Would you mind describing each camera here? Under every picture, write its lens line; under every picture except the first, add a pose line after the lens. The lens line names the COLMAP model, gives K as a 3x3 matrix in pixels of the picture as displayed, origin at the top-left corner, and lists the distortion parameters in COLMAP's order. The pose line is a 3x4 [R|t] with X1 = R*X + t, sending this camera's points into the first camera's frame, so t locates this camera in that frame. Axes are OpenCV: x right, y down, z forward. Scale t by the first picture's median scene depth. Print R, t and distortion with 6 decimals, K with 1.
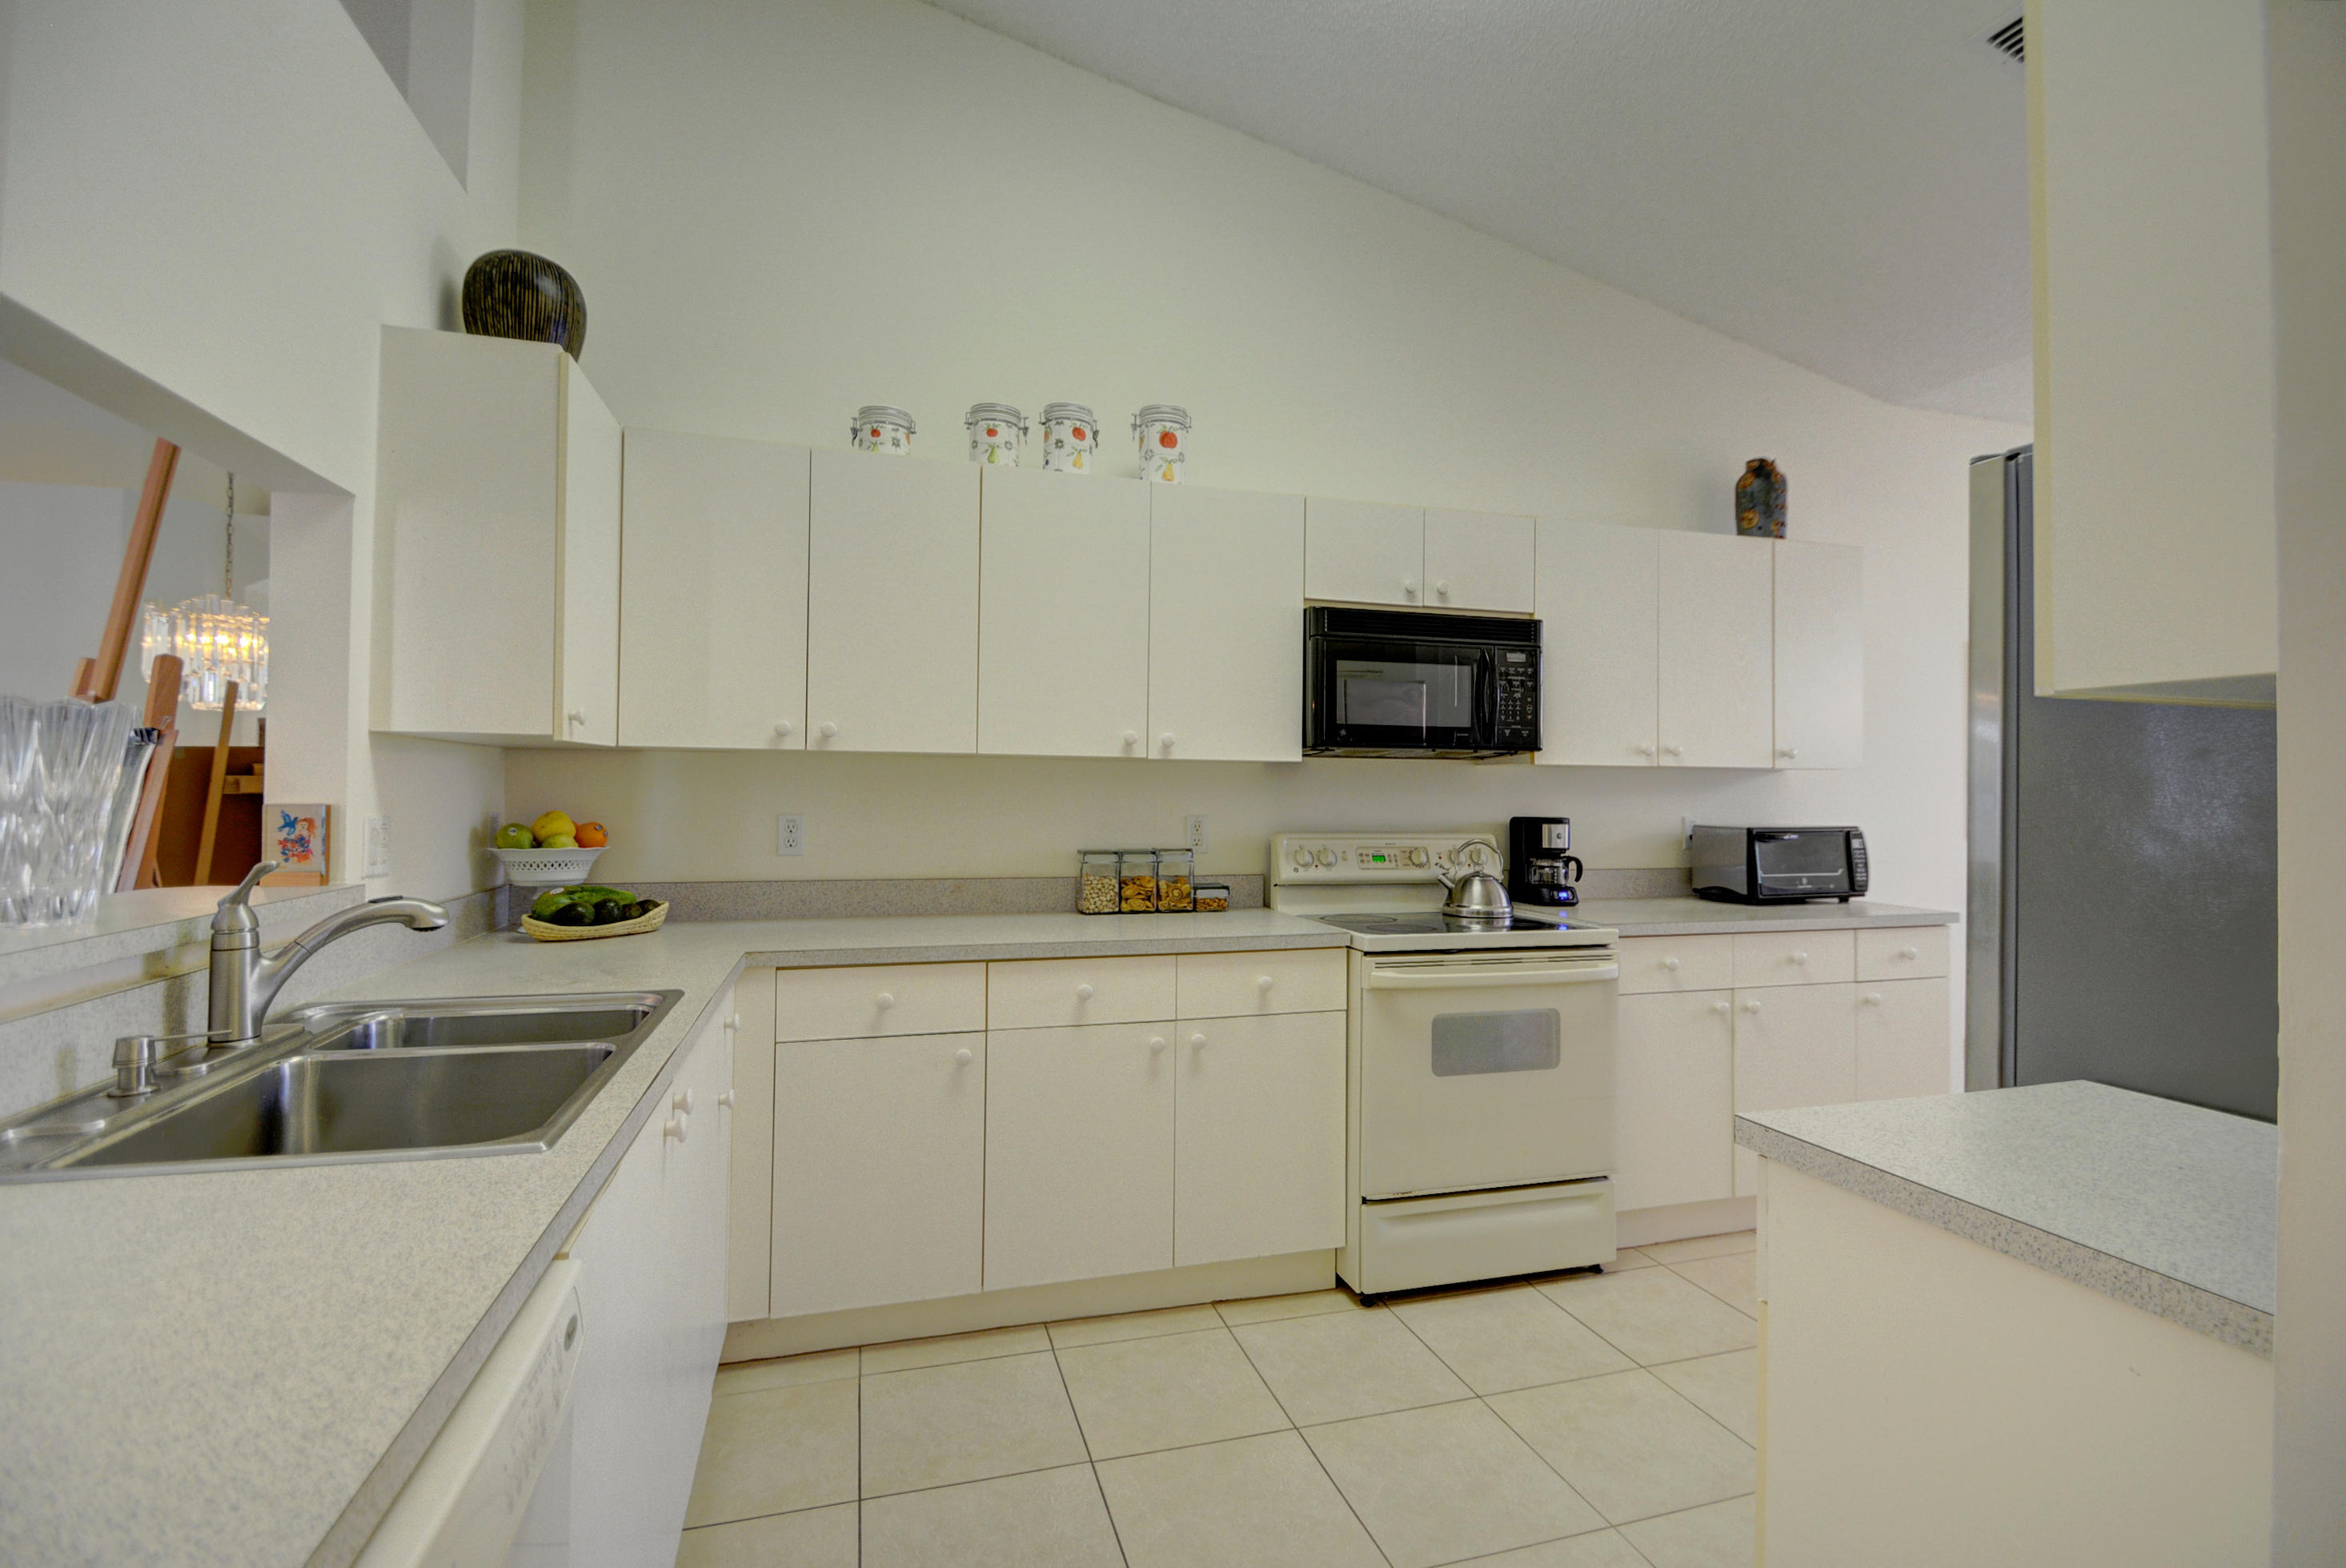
lens RADIAL K [[1041.7, 0, 1173.0], [0, 1041.7, 784.0], [0, 0, 1]] dist [-0.001087, -0.000172]
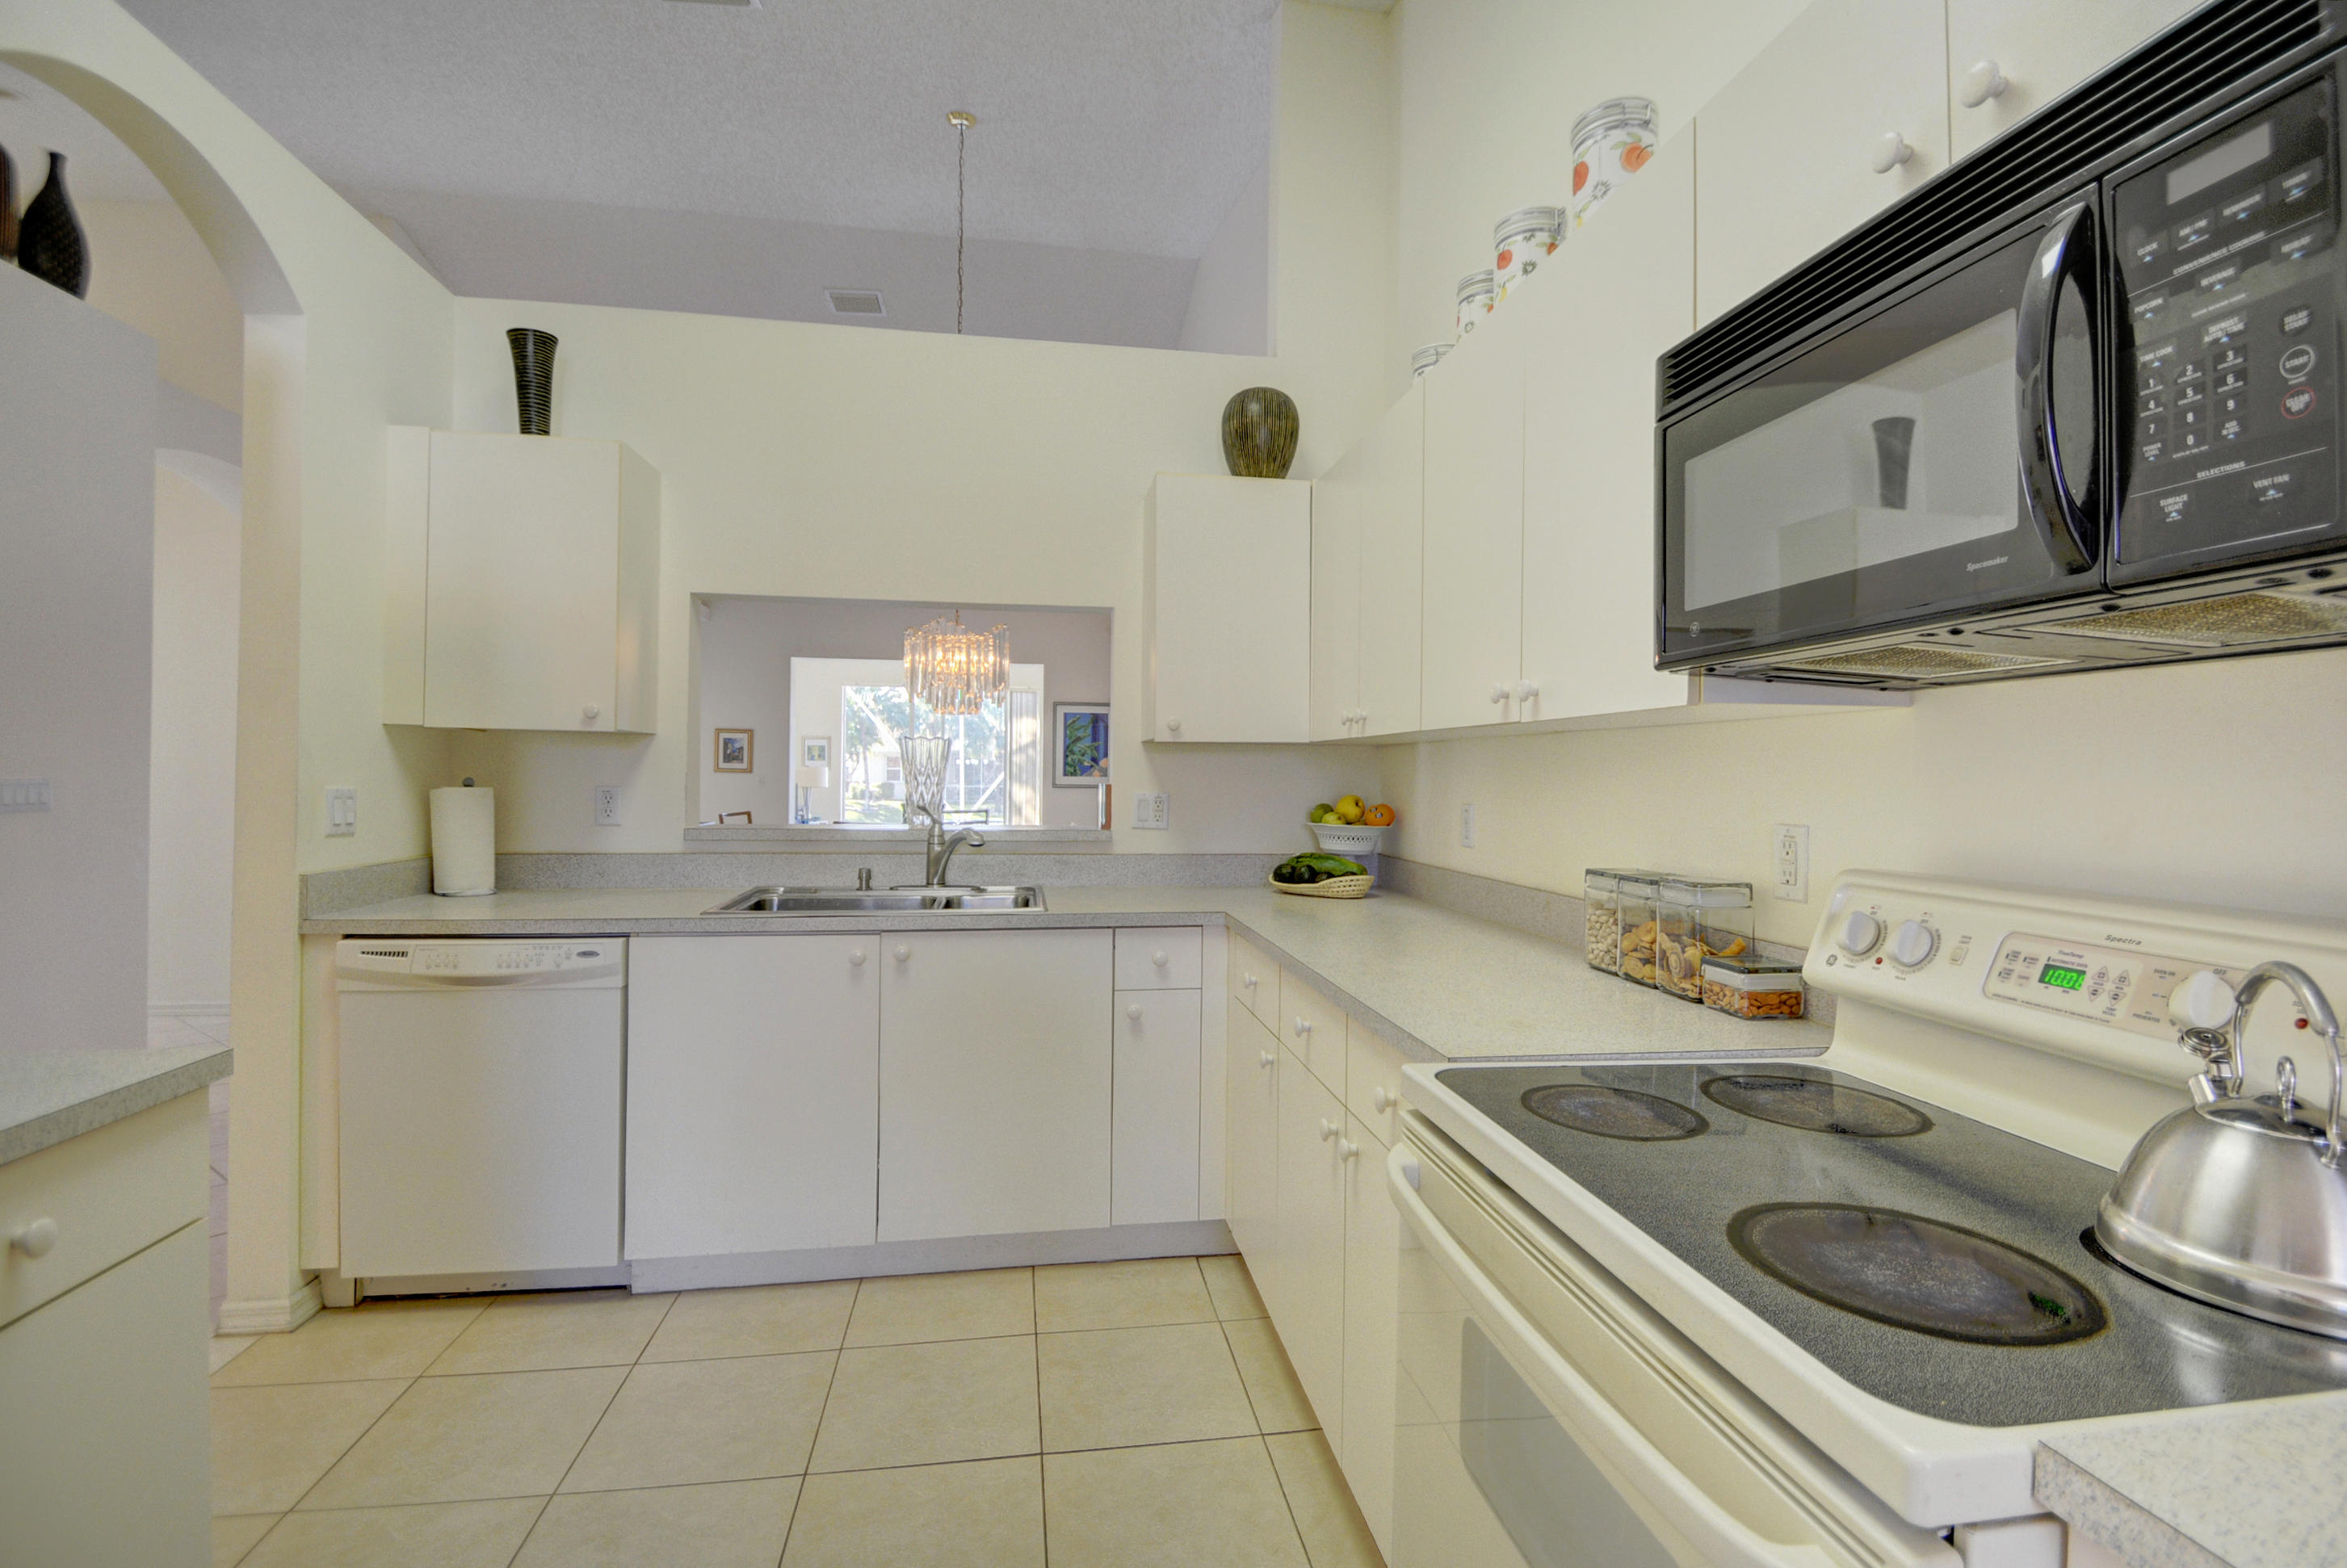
lens RADIAL K [[1077.1, 0, 1182.3], [0, 1077.1, 767.0], [0, 0, 1]] dist [-0.000560, -0.000162]
pose [[-0.133578, -0.017079, -0.990891, 0.589543], [-0.000631, 0.999853, -0.017148, 0.013168], [0.991038, -0.001665, -0.133569, 0.810344]]
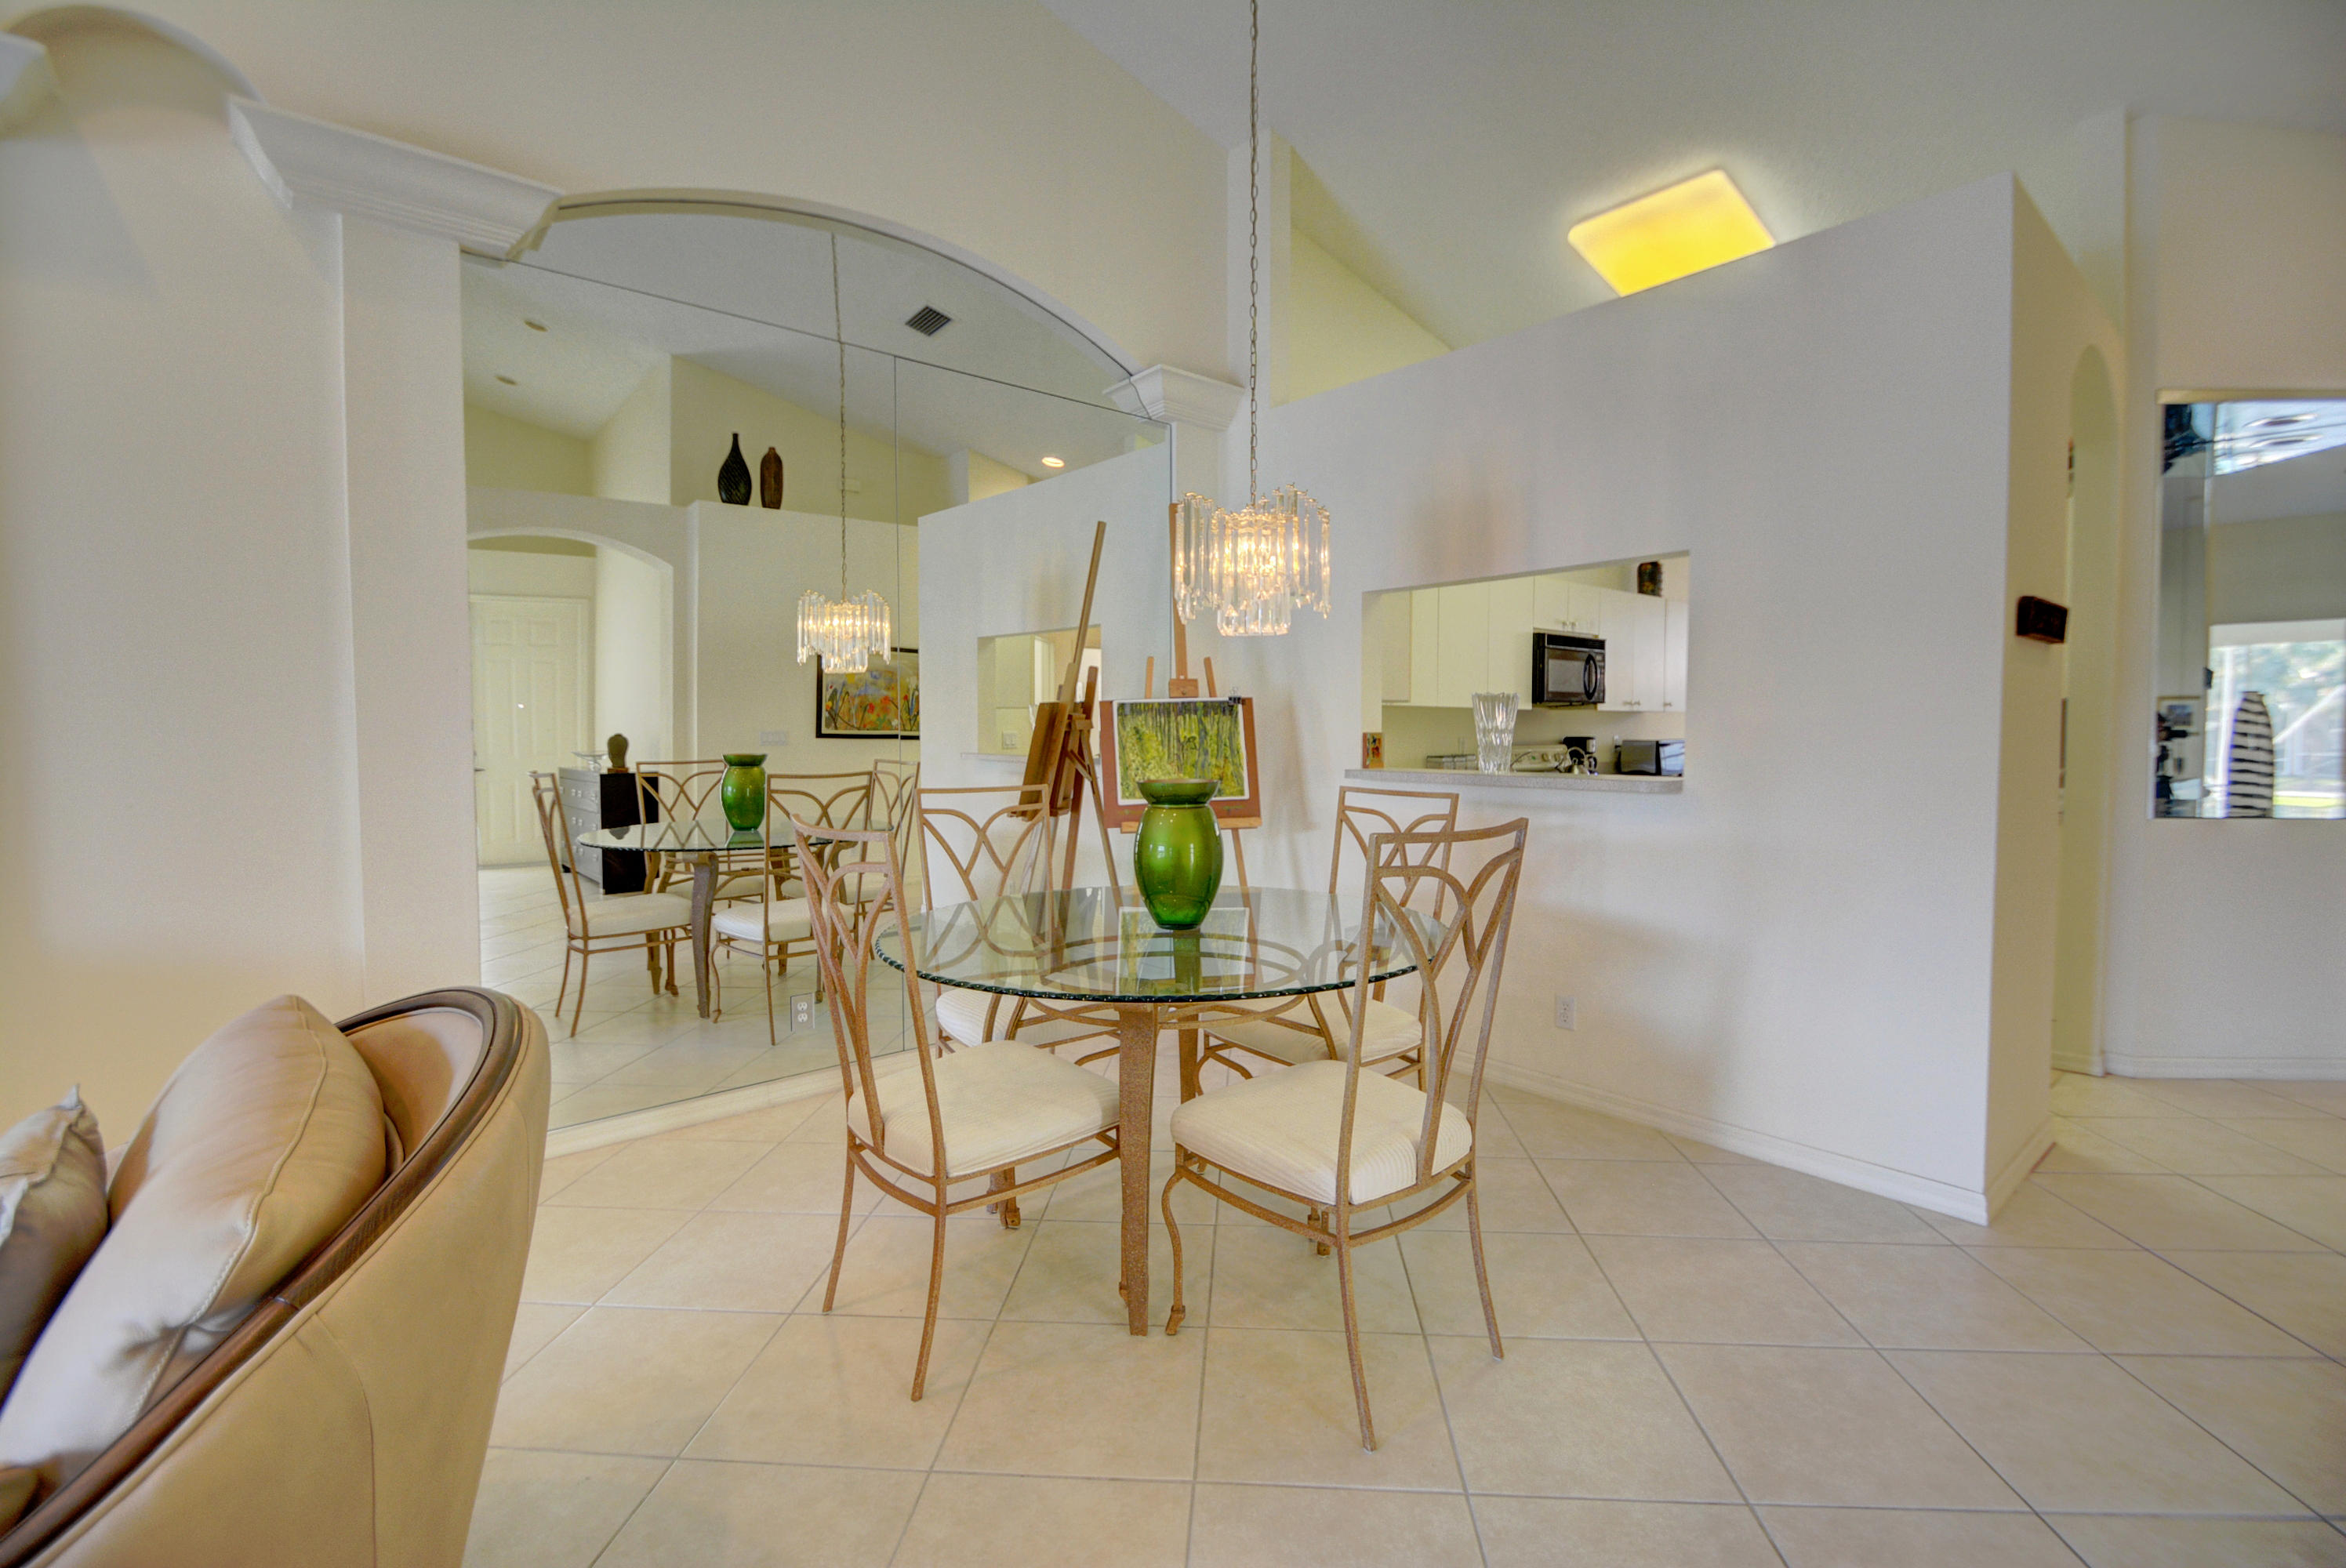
lens RADIAL K [[1032.2, 0, 1169.1], [0, 1032.2, 758.5], [0, 0, 1]] dist [-0.000177, -0.000176]
pose [[0.914605, -0.023093, 0.403689, -1.272714], [0.009064, 0.999288, 0.036628, -0.005588], [-0.404248, -0.029841, 0.914163, -0.525746]]
